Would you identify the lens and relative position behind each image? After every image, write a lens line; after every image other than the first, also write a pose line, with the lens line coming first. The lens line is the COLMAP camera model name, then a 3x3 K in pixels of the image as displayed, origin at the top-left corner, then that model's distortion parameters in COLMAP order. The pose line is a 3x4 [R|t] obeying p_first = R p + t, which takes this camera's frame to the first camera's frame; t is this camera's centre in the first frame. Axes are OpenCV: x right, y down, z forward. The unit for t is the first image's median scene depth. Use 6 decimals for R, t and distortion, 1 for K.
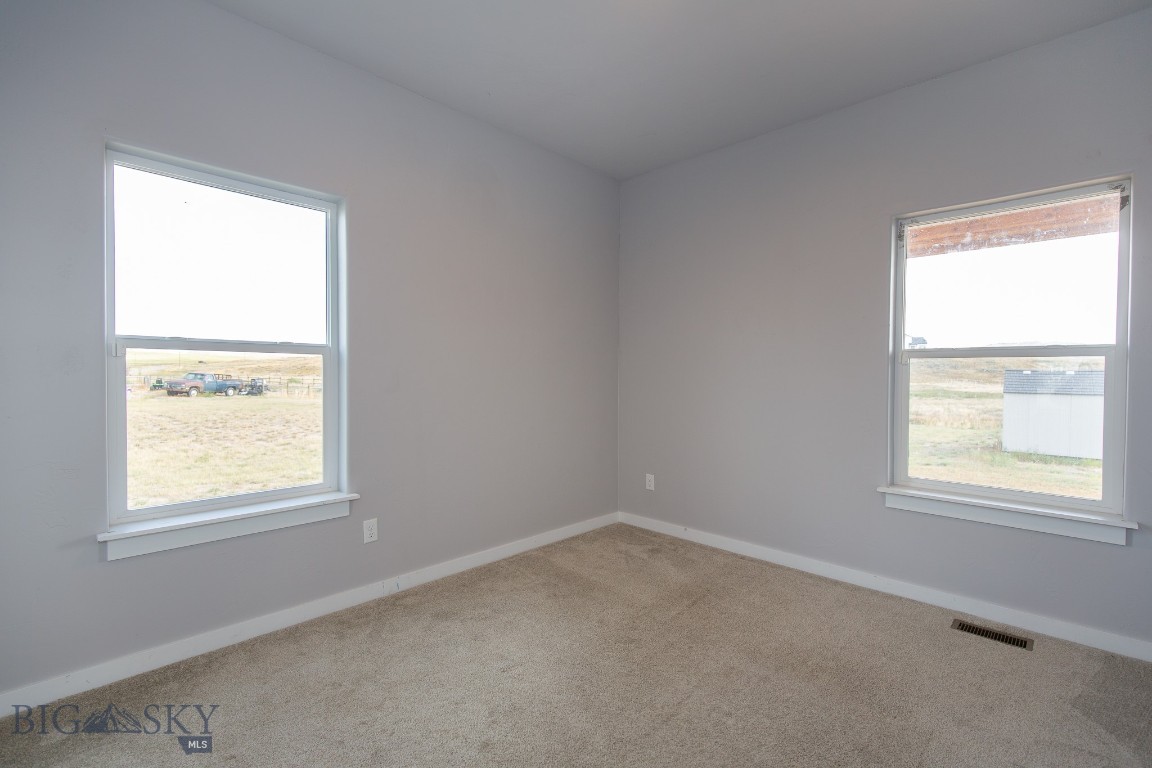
lens RADIAL K [[523.1, 0, 582.5], [0, 523.1, 381.4], [0, 0, 1]] dist [0.012048, -0.001497]
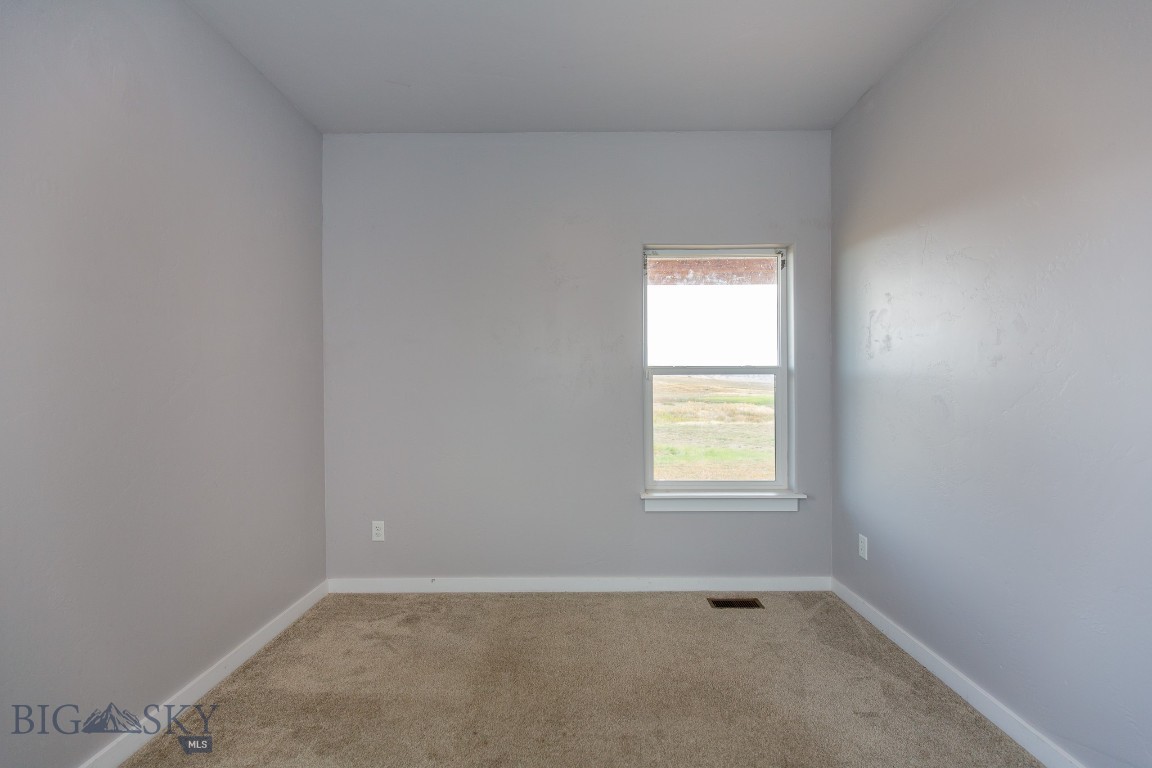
lens RADIAL K [[523.1, 0, 587.1], [0, 523.1, 383.4], [0, 0, 1]] dist [0.012048, -0.001497]
pose [[0.721962, -0.008053, 0.691885, -0.253669], [0.019708, 0.999766, -0.008928, -0.018492], [-0.691652, 0.020081, 0.721952, 0.300505]]
